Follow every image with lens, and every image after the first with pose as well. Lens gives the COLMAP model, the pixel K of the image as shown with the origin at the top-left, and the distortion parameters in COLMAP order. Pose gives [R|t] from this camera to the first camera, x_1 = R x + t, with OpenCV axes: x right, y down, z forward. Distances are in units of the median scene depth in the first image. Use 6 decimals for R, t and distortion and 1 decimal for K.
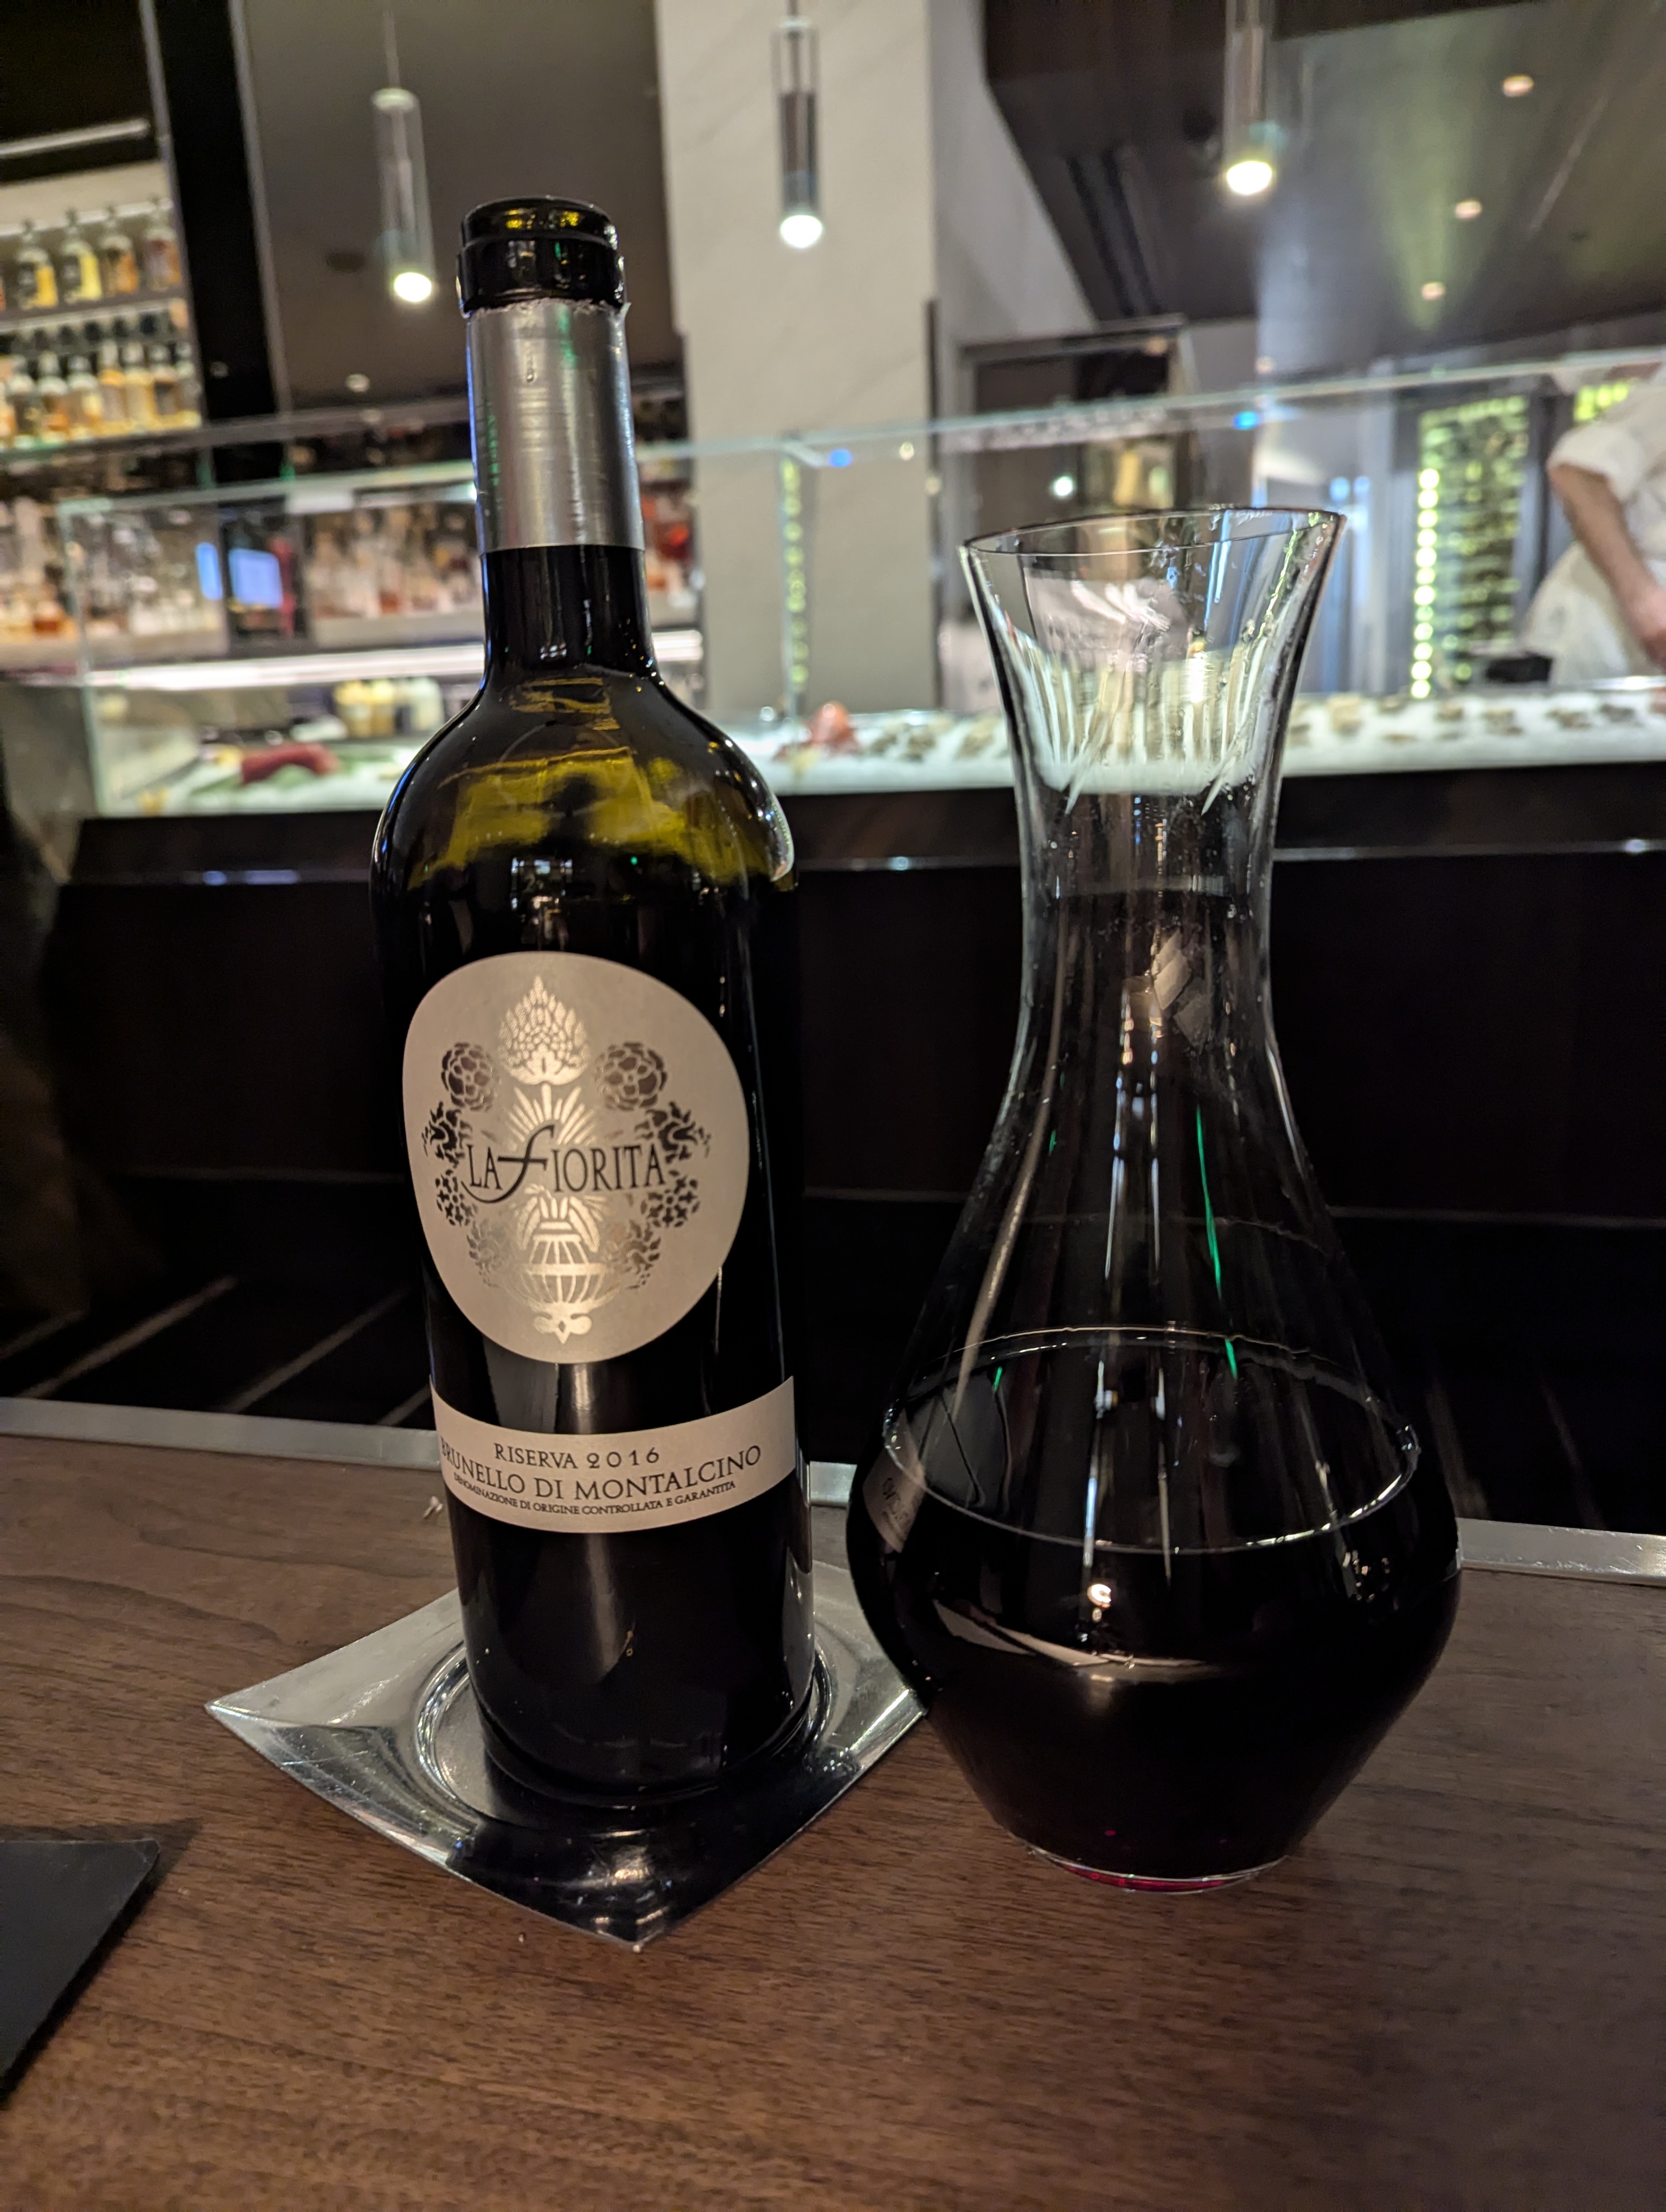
lens RADIAL K [[1596.6, 0, 833.0], [0, 1596.6, 1106.0], [0, 0, 1]] dist [-0.001447, 0.003162]
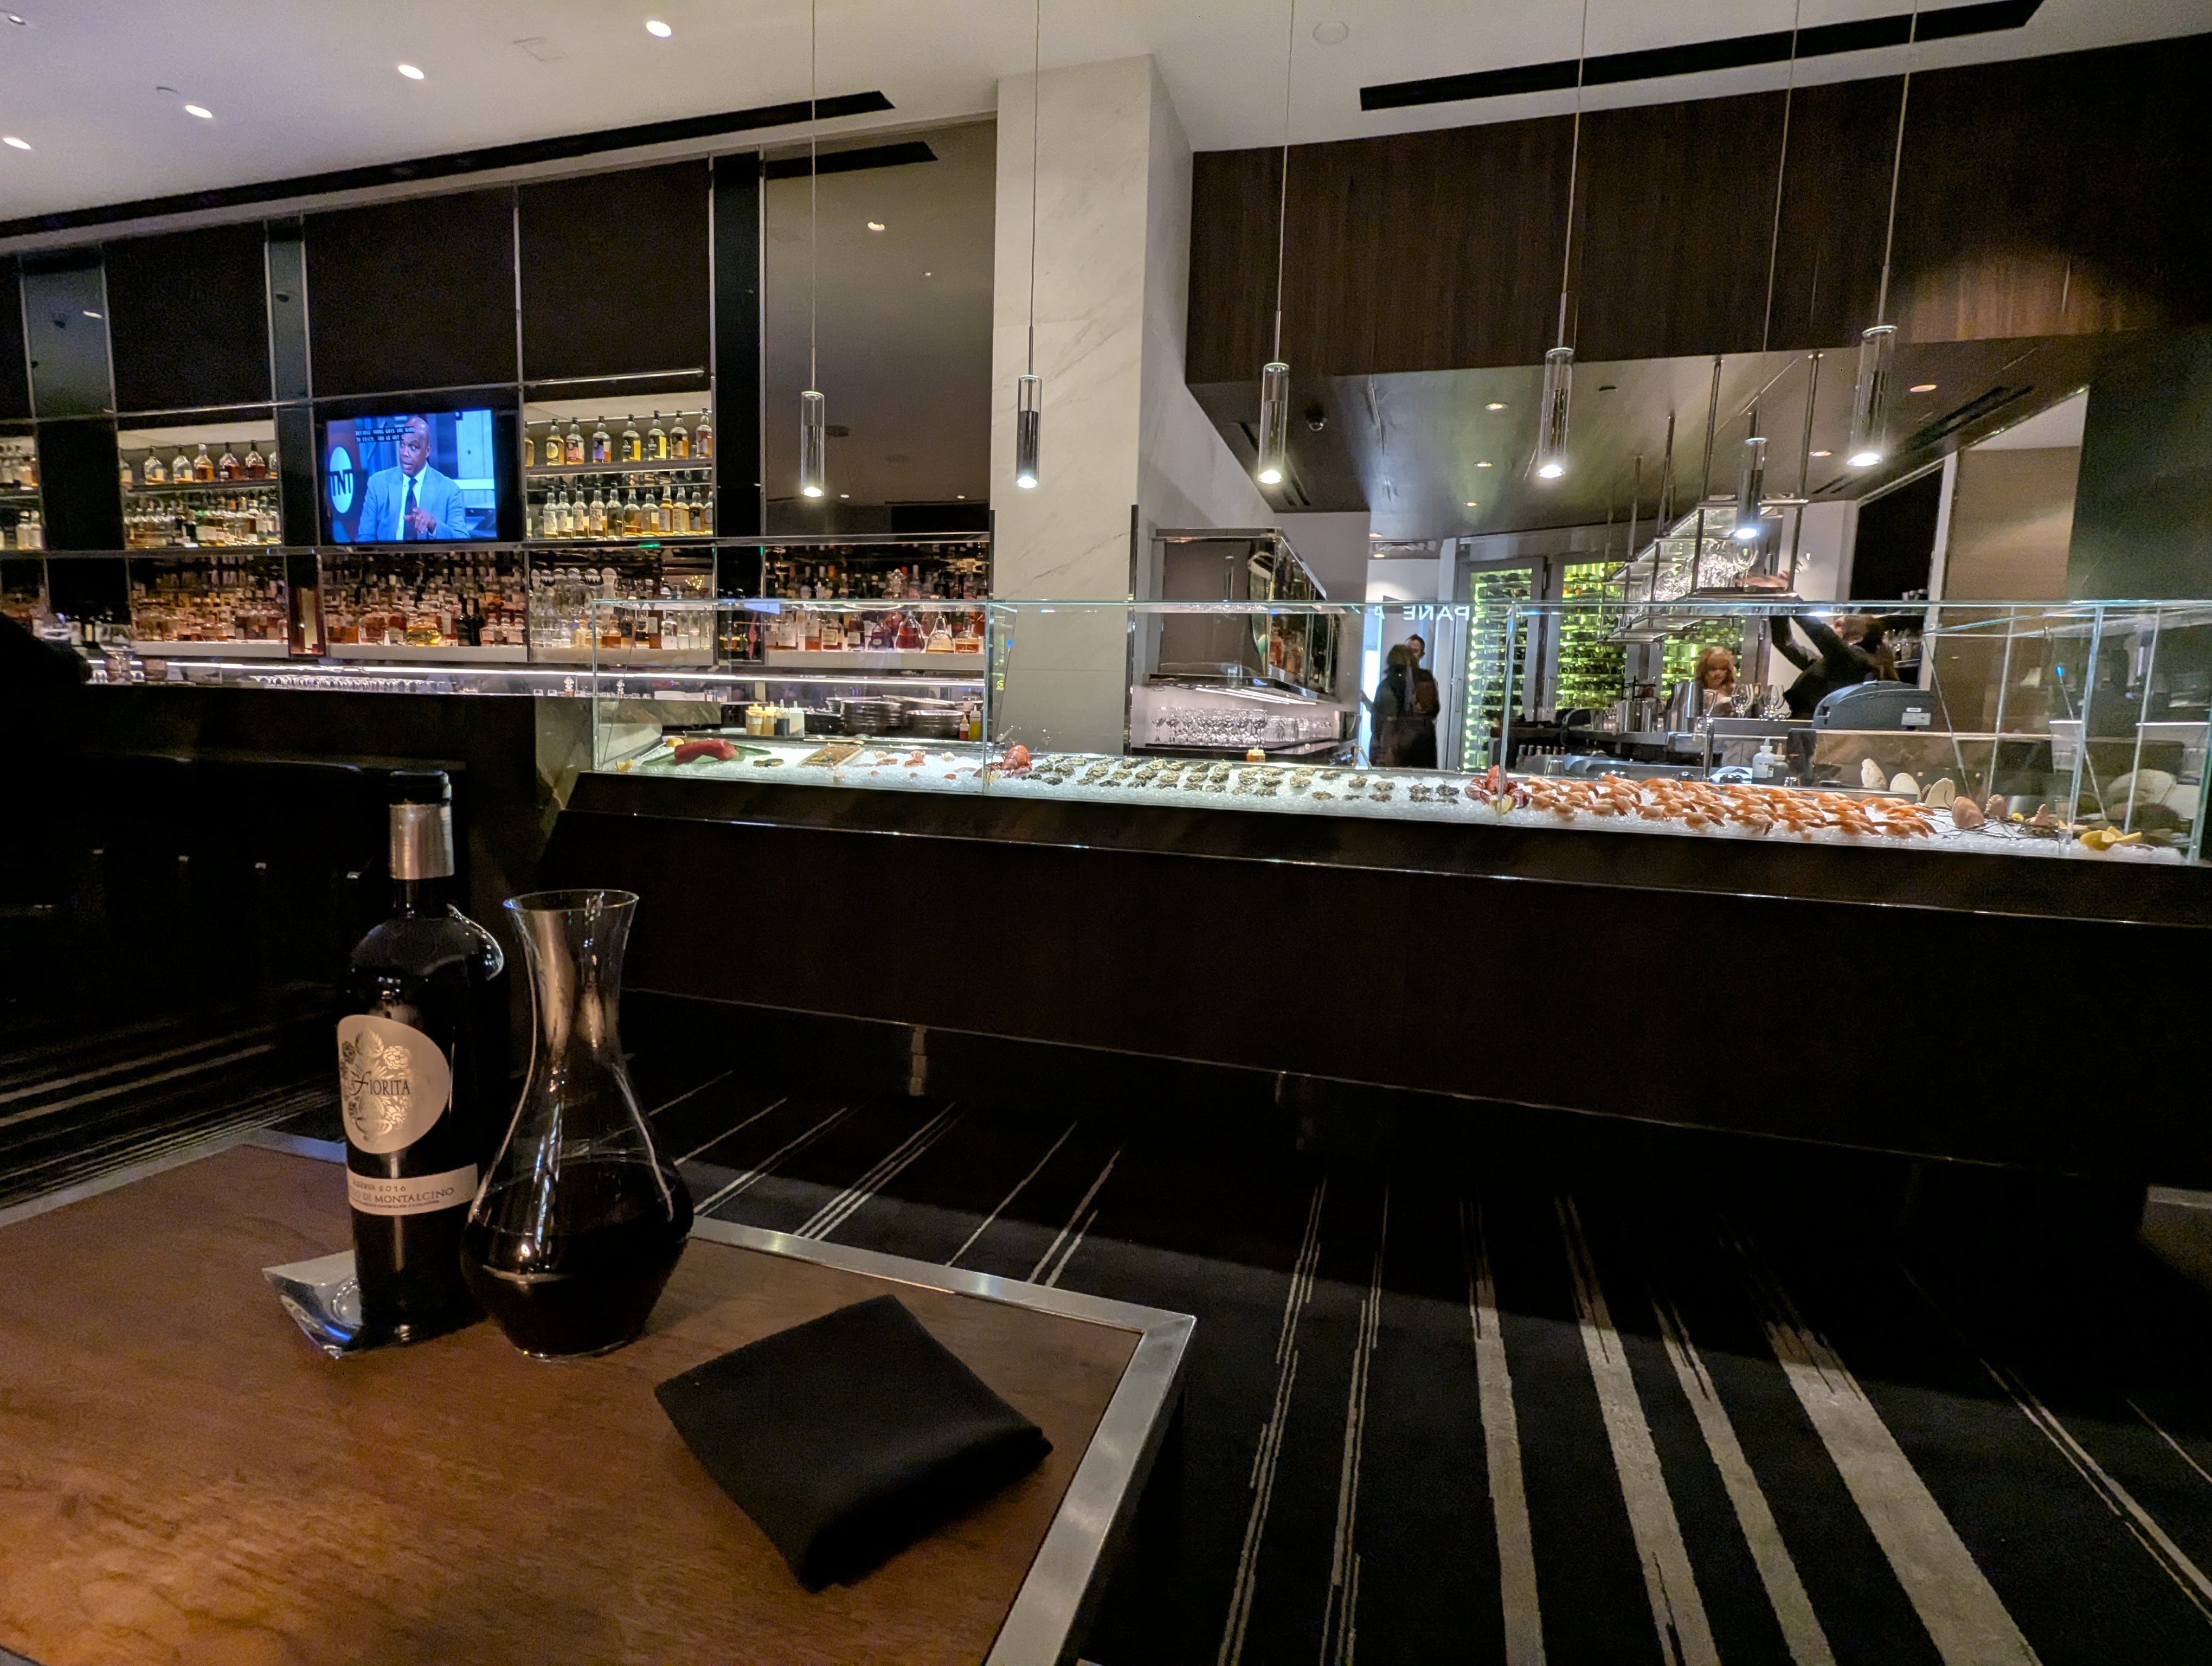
lens RADIAL K [[1027.8, 0, 1106.0], [0, 1027.8, 833.0], [0, 0, 1]] dist [-0.002024, 0.000372]
pose [[0.996445, 0.083099, -0.013874, 0.114992], [-0.084160, 0.989388, -0.118442, -0.031271], [0.003884, 0.119188, 0.992864, -0.093299]]
